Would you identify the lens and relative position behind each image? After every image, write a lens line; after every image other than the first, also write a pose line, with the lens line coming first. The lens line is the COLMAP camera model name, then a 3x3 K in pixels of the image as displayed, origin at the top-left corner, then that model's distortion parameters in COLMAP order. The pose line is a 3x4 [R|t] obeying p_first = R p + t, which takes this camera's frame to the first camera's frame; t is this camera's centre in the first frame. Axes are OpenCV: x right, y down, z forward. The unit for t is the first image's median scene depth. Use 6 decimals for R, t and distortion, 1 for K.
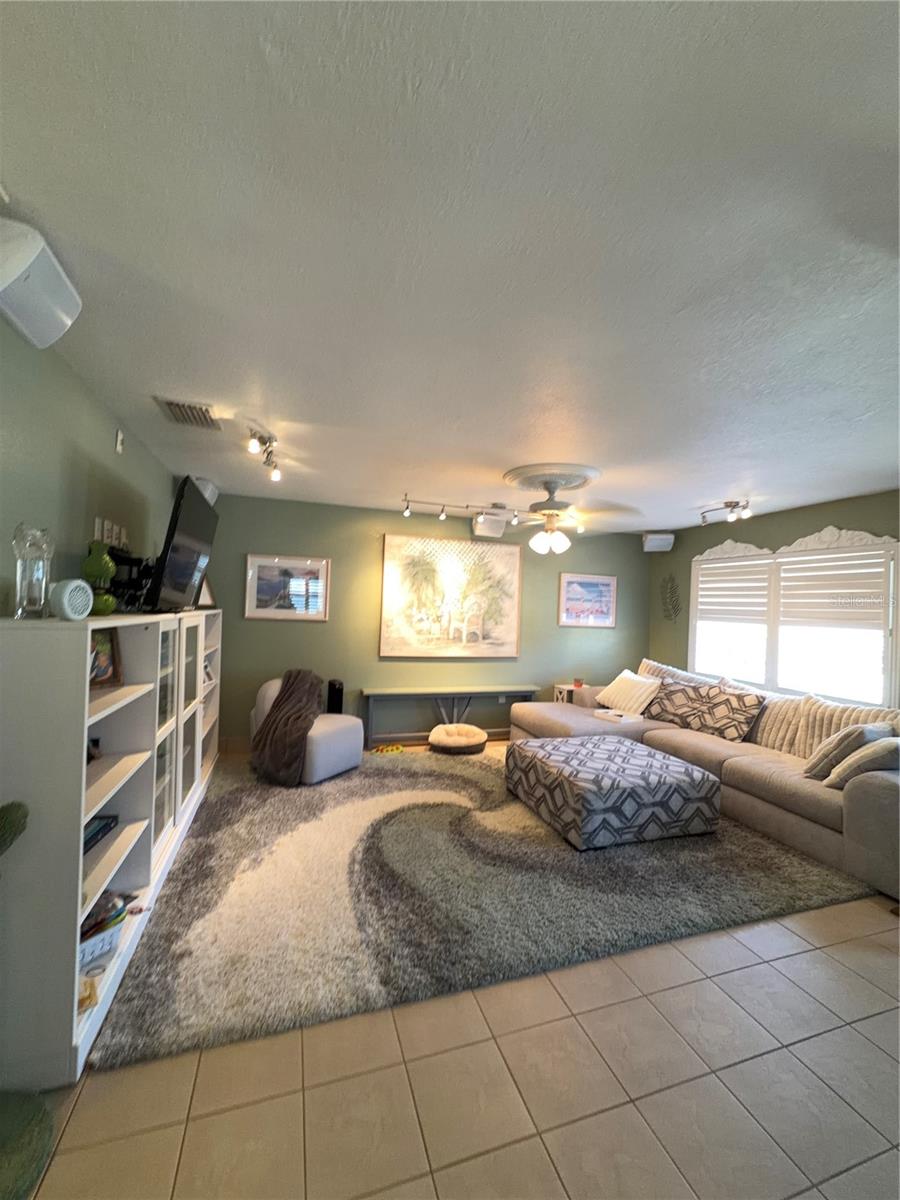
lens RADIAL K [[476.5, 0, 449.0], [0, 476.5, 601.8], [0, 0, 1]] dist [-0.001249, 0.000068]
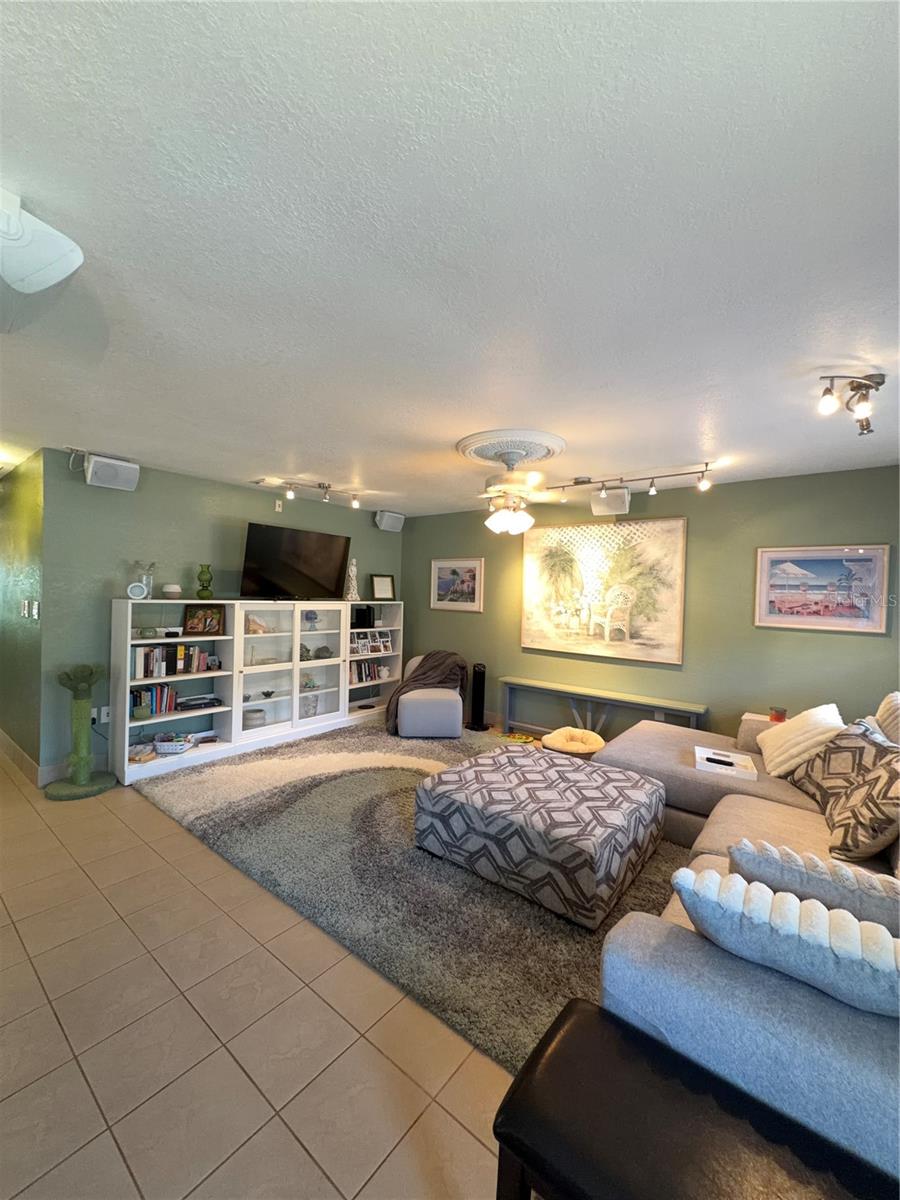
lens RADIAL K [[476.5, 0, 450.5], [0, 476.5, 601.6], [0, 0, 1]] dist [-0.001249, 0.000068]
pose [[0.549803, -0.006036, -0.835273, 0.620973], [0.001908, 0.999980, -0.005971, 0.020218], [0.835292, 0.001689, 0.549803, 0.293950]]
